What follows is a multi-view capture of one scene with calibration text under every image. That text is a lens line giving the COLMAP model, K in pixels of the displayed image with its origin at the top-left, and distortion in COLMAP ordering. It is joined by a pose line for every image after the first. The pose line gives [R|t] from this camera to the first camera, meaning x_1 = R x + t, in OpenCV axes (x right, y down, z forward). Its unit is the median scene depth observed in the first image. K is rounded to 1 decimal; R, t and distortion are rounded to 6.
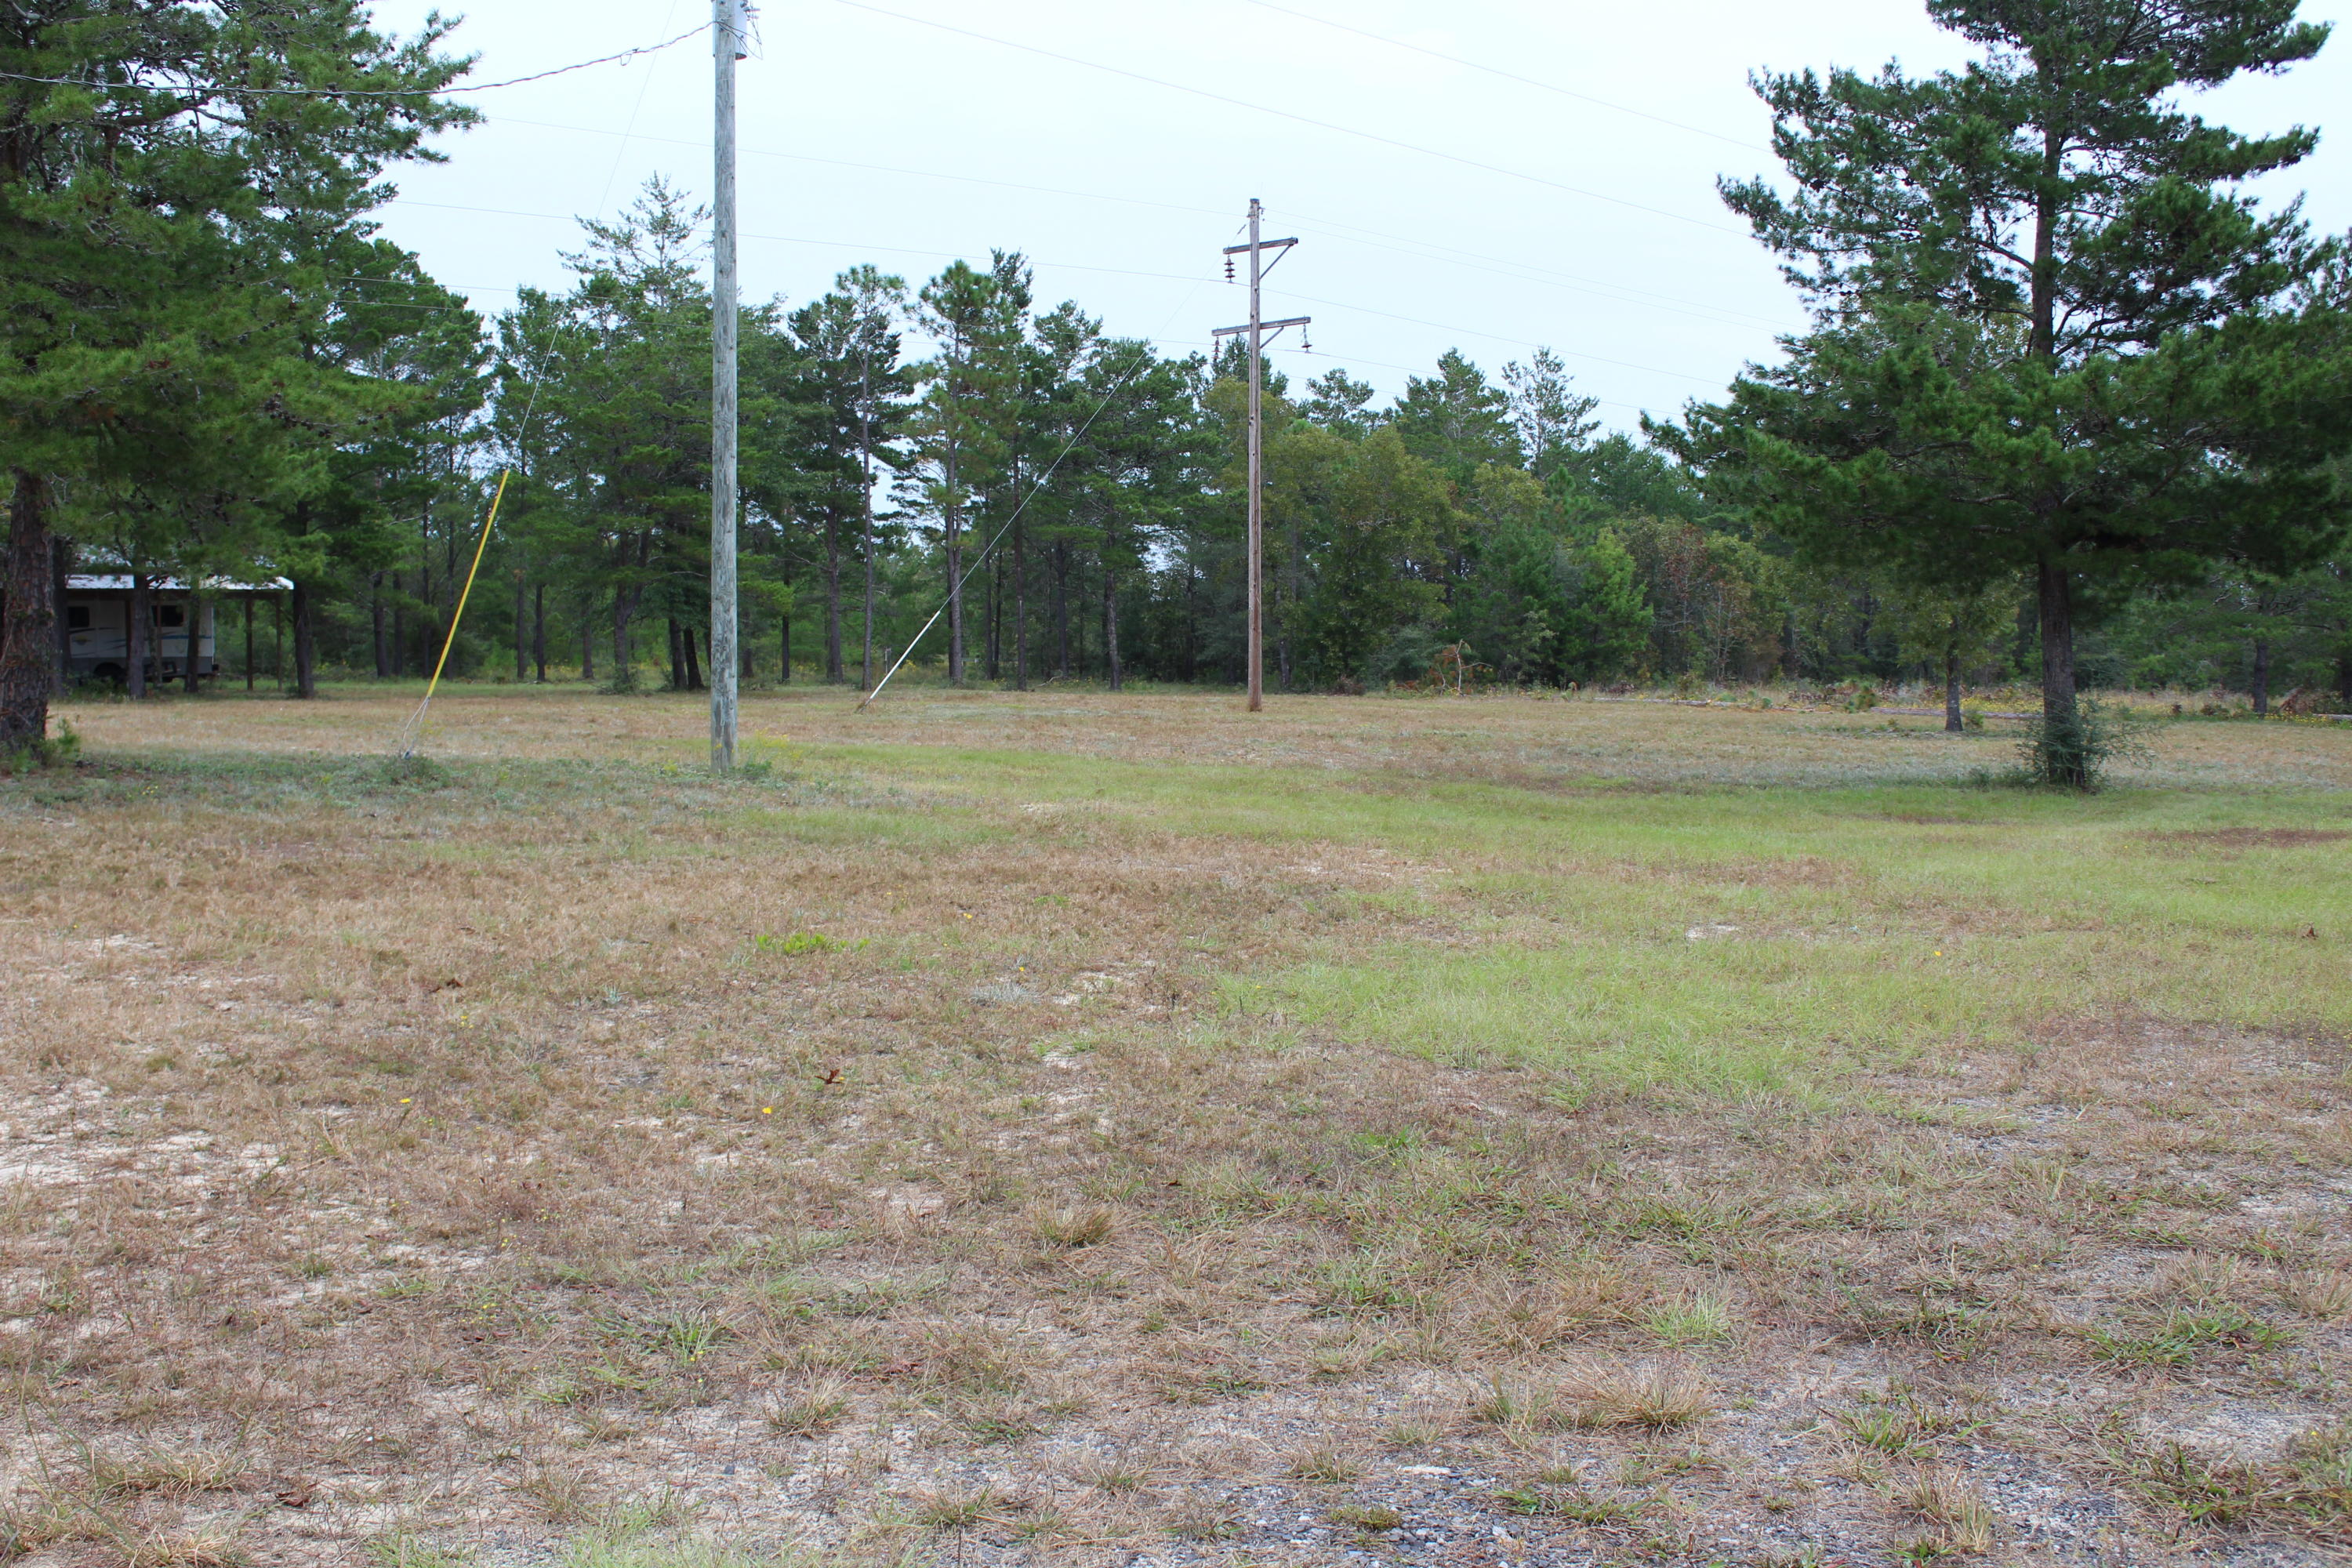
lens RADIAL K [[2435.8, 0, 1168.0], [0, 2435.8, 786.4], [0, 0, 1]] dist [-0.093268, 0.000000]
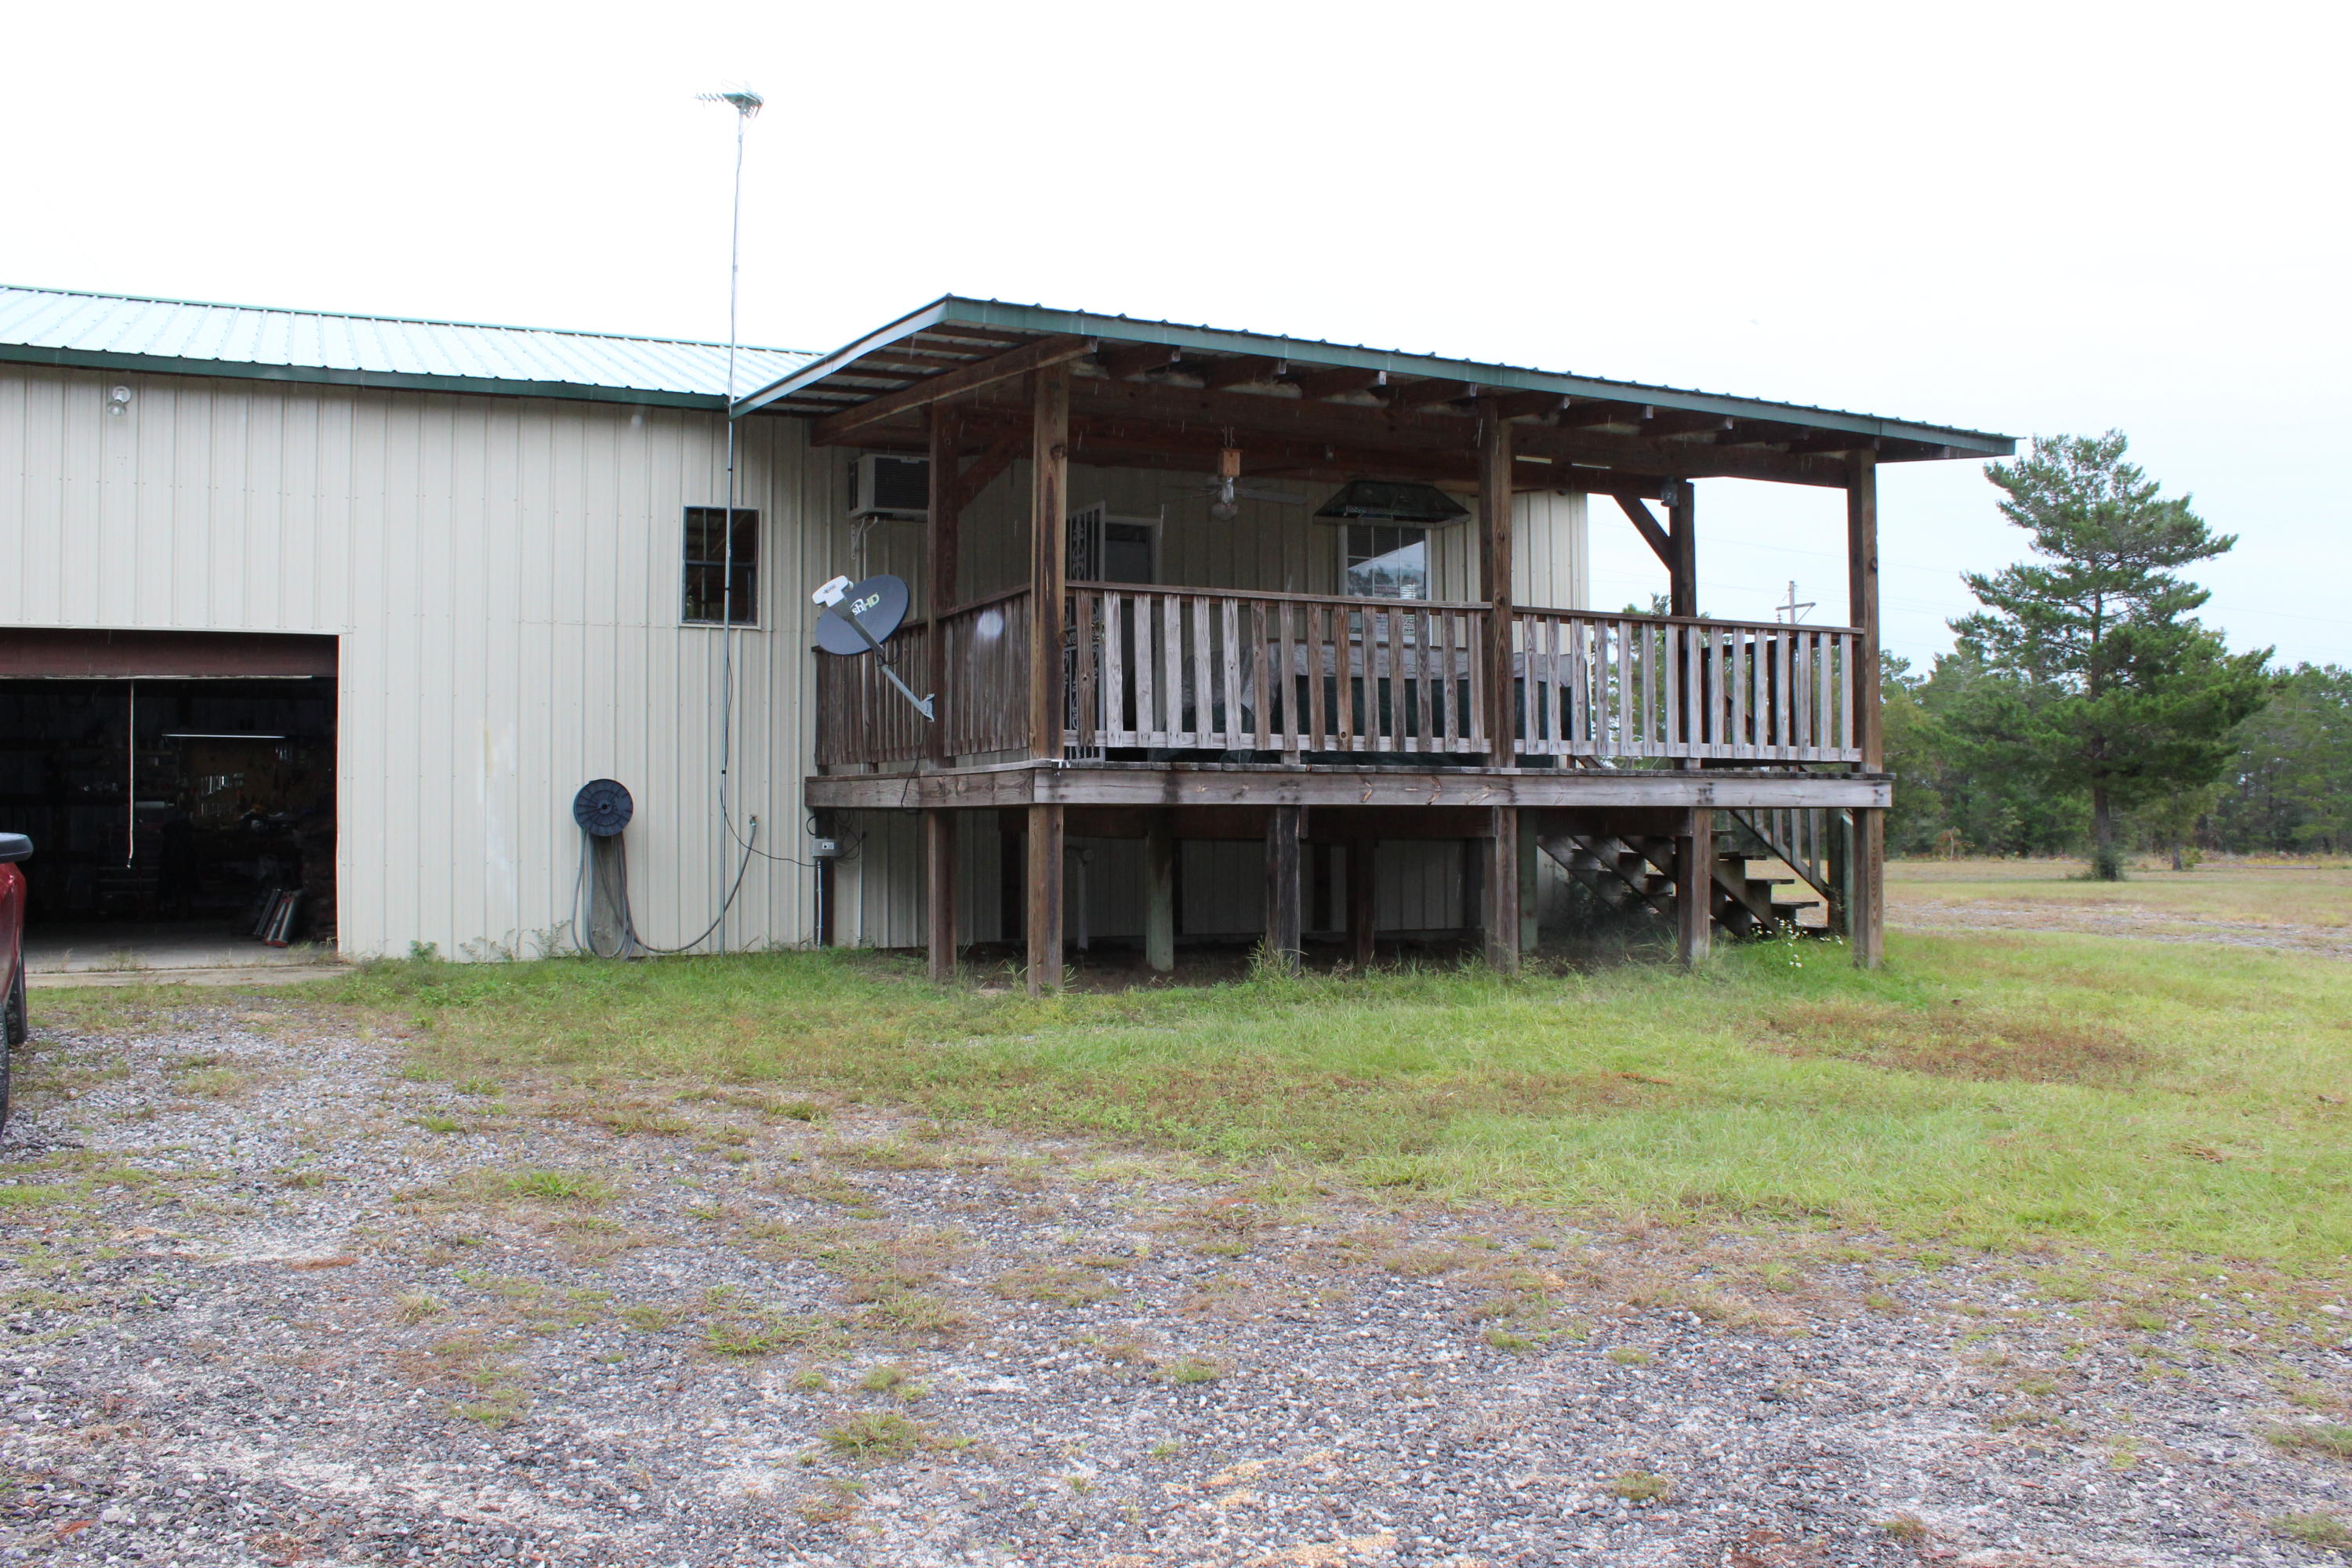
lens RADIAL K [[1966.4, 0, 1185.0], [0, 1966.4, 823.2], [0, 0, 1]] dist [-0.165787, 0.145527]
pose [[0.949515, -0.005182, -0.313680, 0.037460], [-0.015861, 0.997792, -0.064497, 0.025208], [0.313322, 0.066216, 0.947336, -0.326524]]
